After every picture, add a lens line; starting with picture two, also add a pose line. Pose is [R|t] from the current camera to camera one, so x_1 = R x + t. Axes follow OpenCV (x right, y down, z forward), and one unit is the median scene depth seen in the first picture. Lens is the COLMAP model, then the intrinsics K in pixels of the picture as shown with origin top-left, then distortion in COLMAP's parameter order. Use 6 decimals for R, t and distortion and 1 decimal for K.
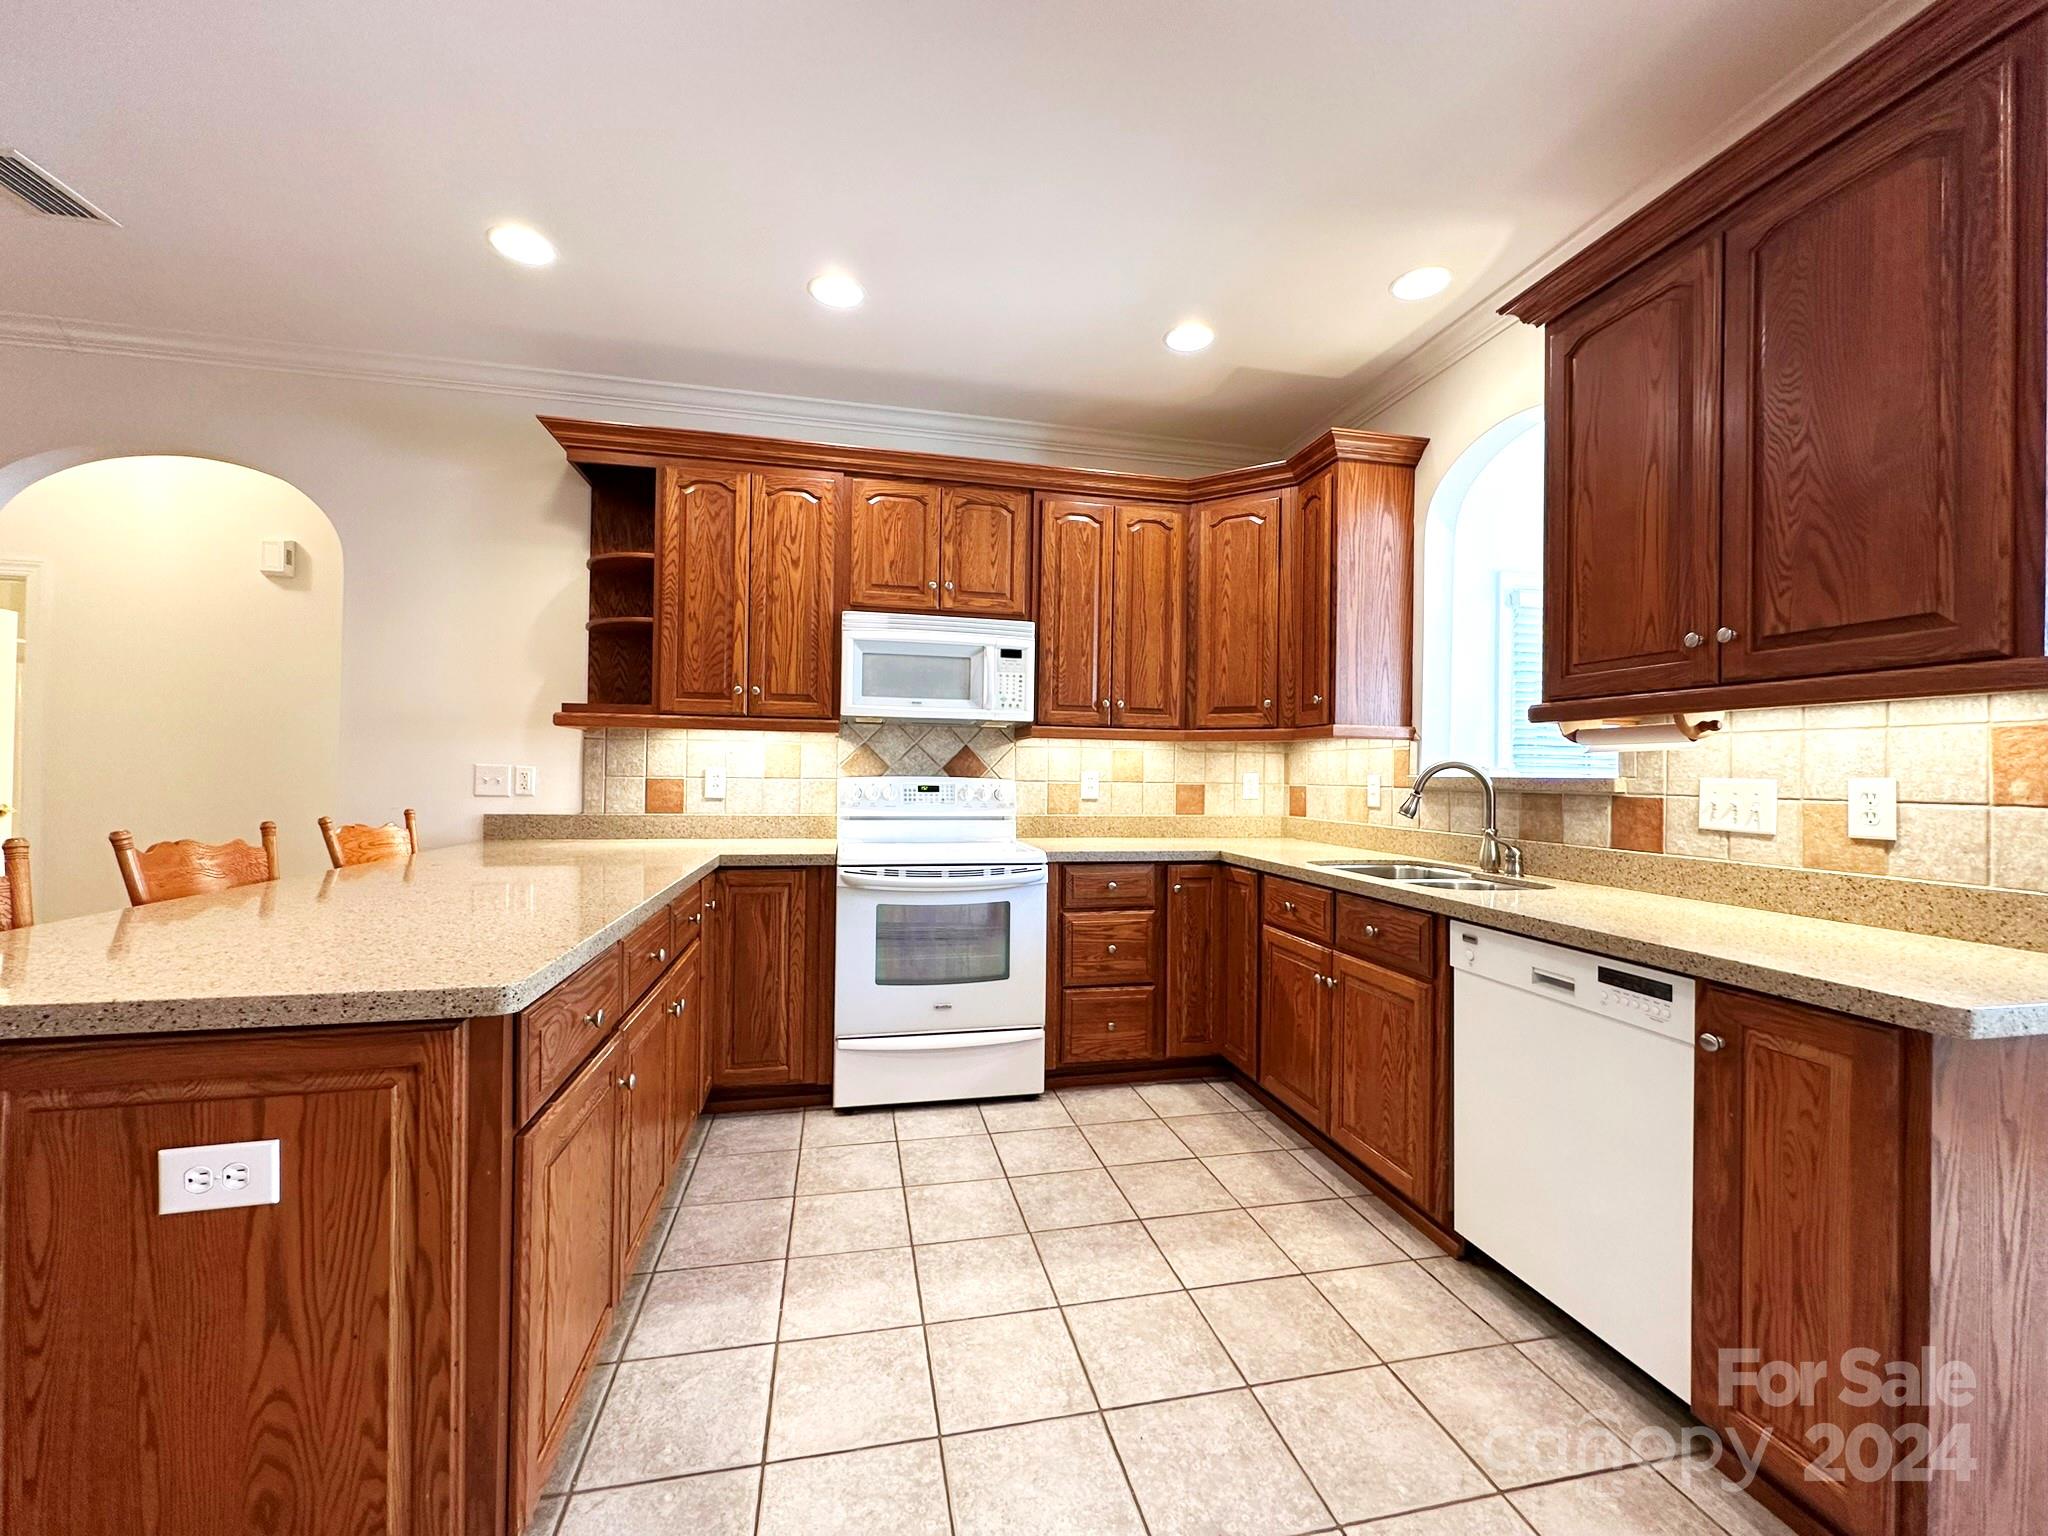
lens RADIAL K [[818.5, 0, 1027.6], [0, 818.5, 767.4], [0, 0, 1]] dist [-0.005601, 0.001596]
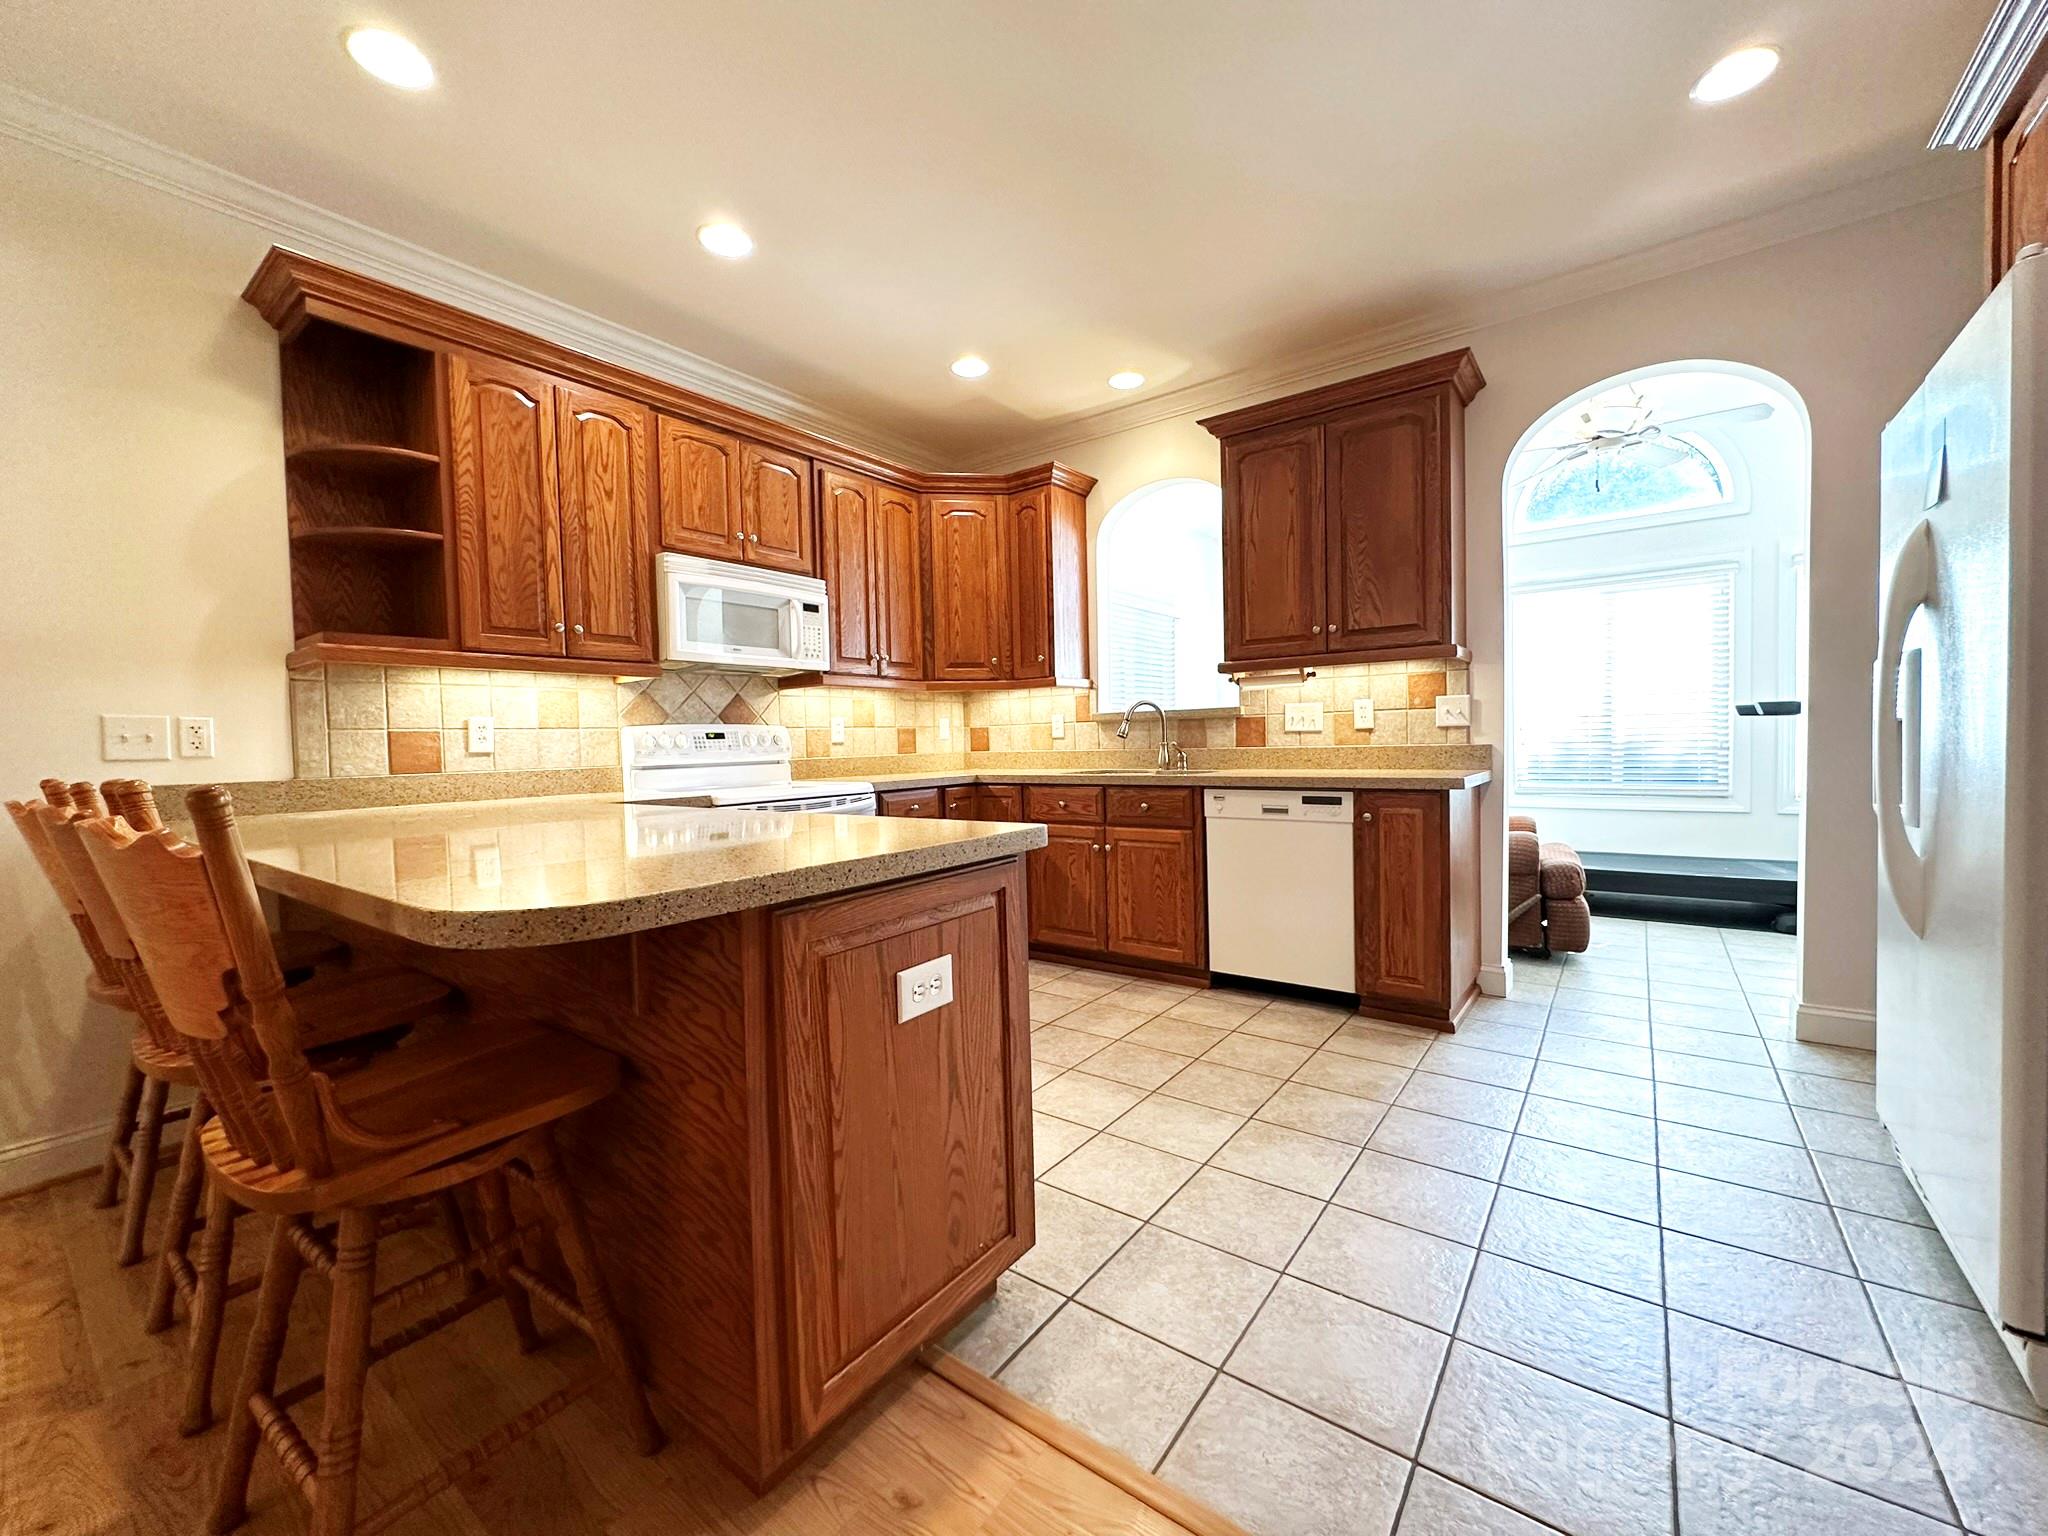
lens RADIAL K [[818.5, 0, 1029.7], [0, 818.5, 765.2], [0, 0, 1]] dist [-0.005601, 0.001596]
pose [[0.757139, -0.053228, 0.651081, -0.560491], [0.031171, 0.998483, 0.045381, 0.032772], [-0.652509, -0.014065, 0.757650, -0.026418]]
